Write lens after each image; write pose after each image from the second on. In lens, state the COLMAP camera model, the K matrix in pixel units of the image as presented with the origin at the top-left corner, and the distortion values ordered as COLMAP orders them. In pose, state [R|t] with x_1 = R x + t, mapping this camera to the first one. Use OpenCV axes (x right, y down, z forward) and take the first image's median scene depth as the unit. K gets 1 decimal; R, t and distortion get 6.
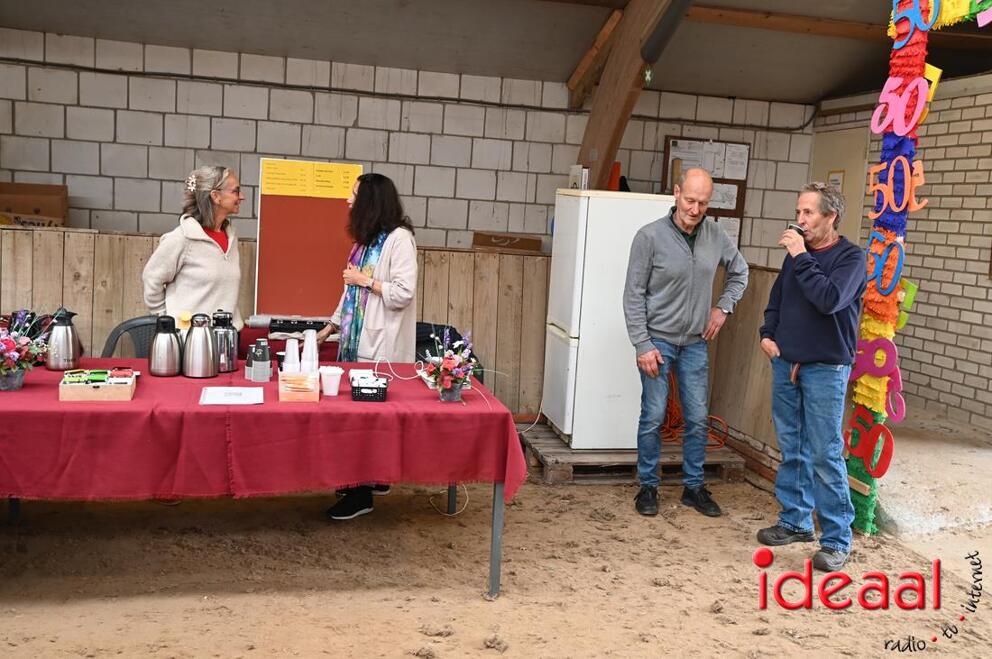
lens RADIAL K [[966.4, 0, 496.0], [0, 966.4, 329.5], [0, 0, 1]] dist [-0.046625, 0.147477]
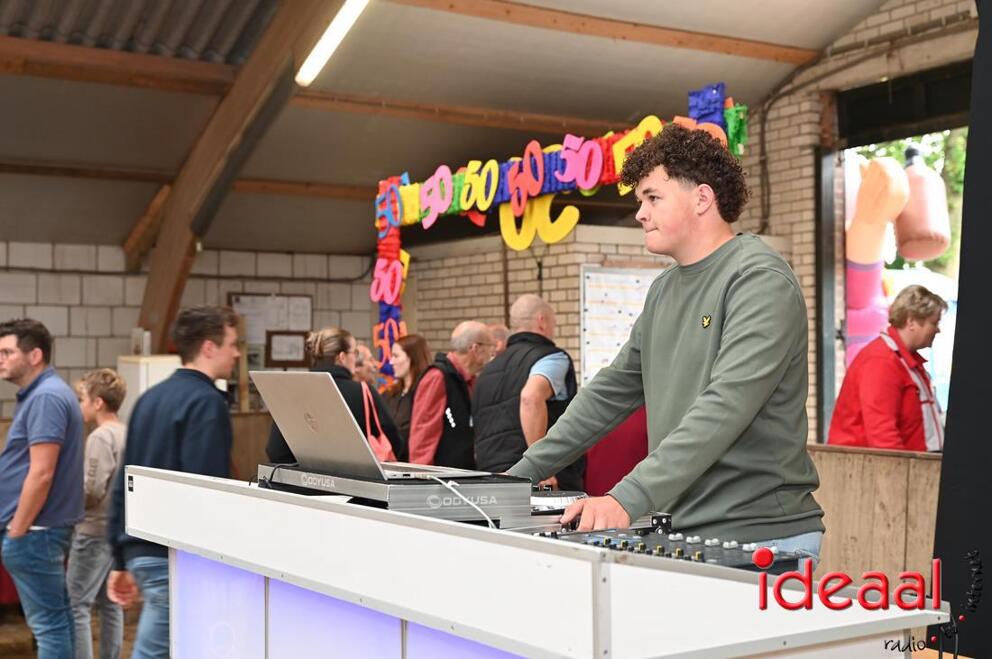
lens RADIAL K [[1360.7, 0, 496.0], [0, 1360.7, 329.5], [0, 0, 1]] dist [0.085777, 0.018378]
pose [[0.945408, -0.057912, 0.320701, -0.026945], [0.101441, 0.987490, -0.120722, 0.052440], [-0.309698, 0.146664, 0.939456, -0.571701]]
